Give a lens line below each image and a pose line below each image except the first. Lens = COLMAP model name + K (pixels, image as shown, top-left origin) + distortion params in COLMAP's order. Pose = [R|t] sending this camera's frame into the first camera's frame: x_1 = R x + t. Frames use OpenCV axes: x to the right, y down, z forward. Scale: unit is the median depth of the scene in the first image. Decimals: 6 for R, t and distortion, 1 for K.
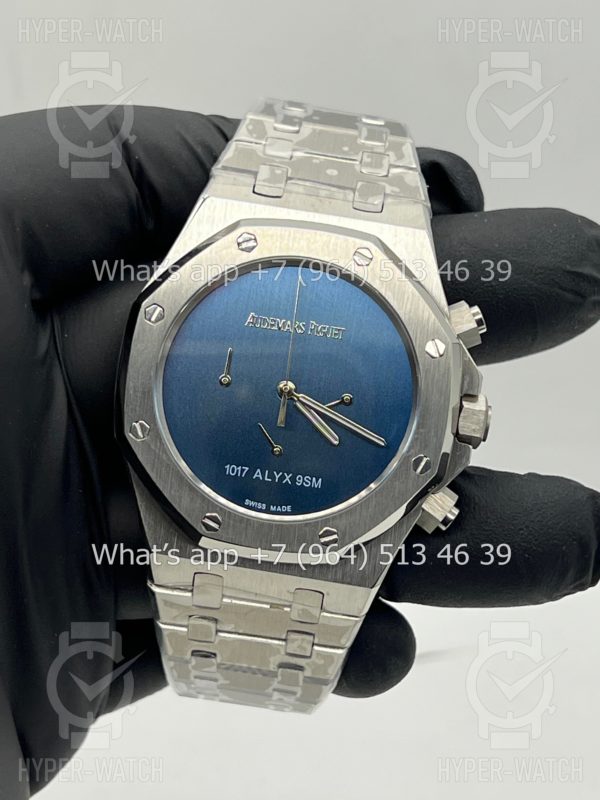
lens RADIAL K [[1905.4, 0, 300.0], [0, 1905.4, 400.0], [0, 0, 1]] dist [0.204053, 0.249598]
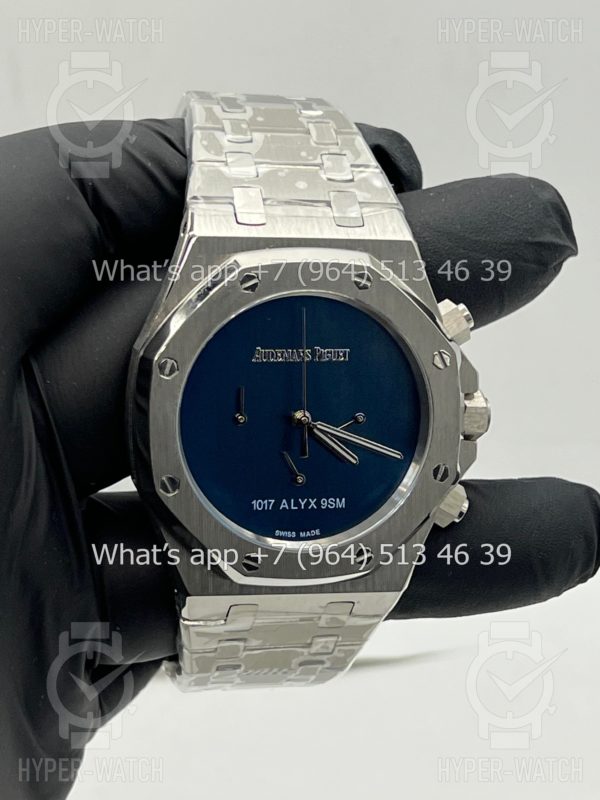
lens RADIAL K [[1905.4, 0, 300.0], [0, 1905.4, 400.0], [0, 0, 1]] dist [0.204053, 0.249598]
pose [[0.961113, -0.155151, 0.228453, -0.235428], [0.112474, 0.975459, 0.189286, -0.204872], [-0.252215, -0.156230, 0.954976, 0.038389]]
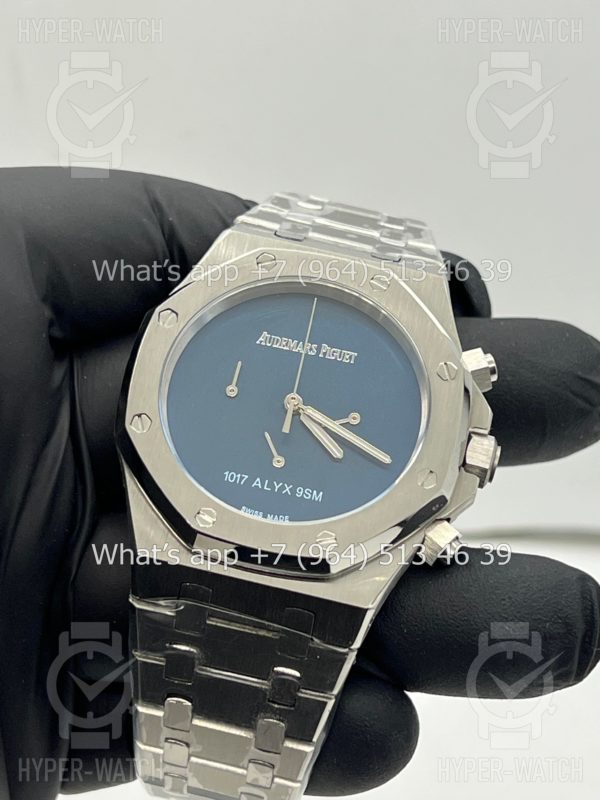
lens RADIAL K [[1905.4, 0, 300.0], [0, 1905.4, 400.0], [0, 0, 1]] dist [0.204053, 0.249598]
pose [[0.996897, 0.078614, -0.004070, 0.000142], [-0.074687, 0.928231, -0.364430, 0.348647], [-0.024871, 0.363603, 0.931222, 0.082998]]
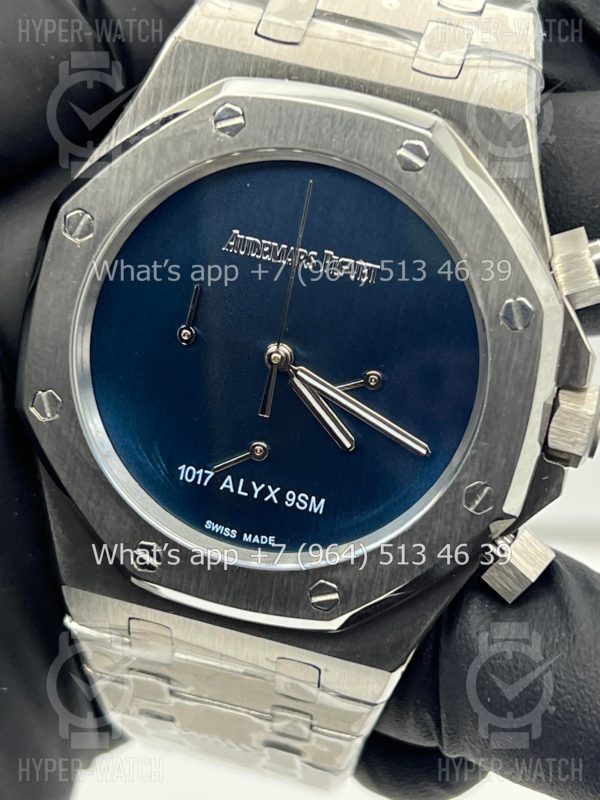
lens RADIAL K [[1905.4, 0, 300.0], [0, 1905.4, 400.0], [0, 0, 1]] dist [0.204053, 0.249598]
pose [[0.987529, 0.083688, -0.133349, 0.085087], [-0.063536, 0.986824, 0.148798, -0.085834], [0.144045, -0.138470, 0.979835, 0.373832]]
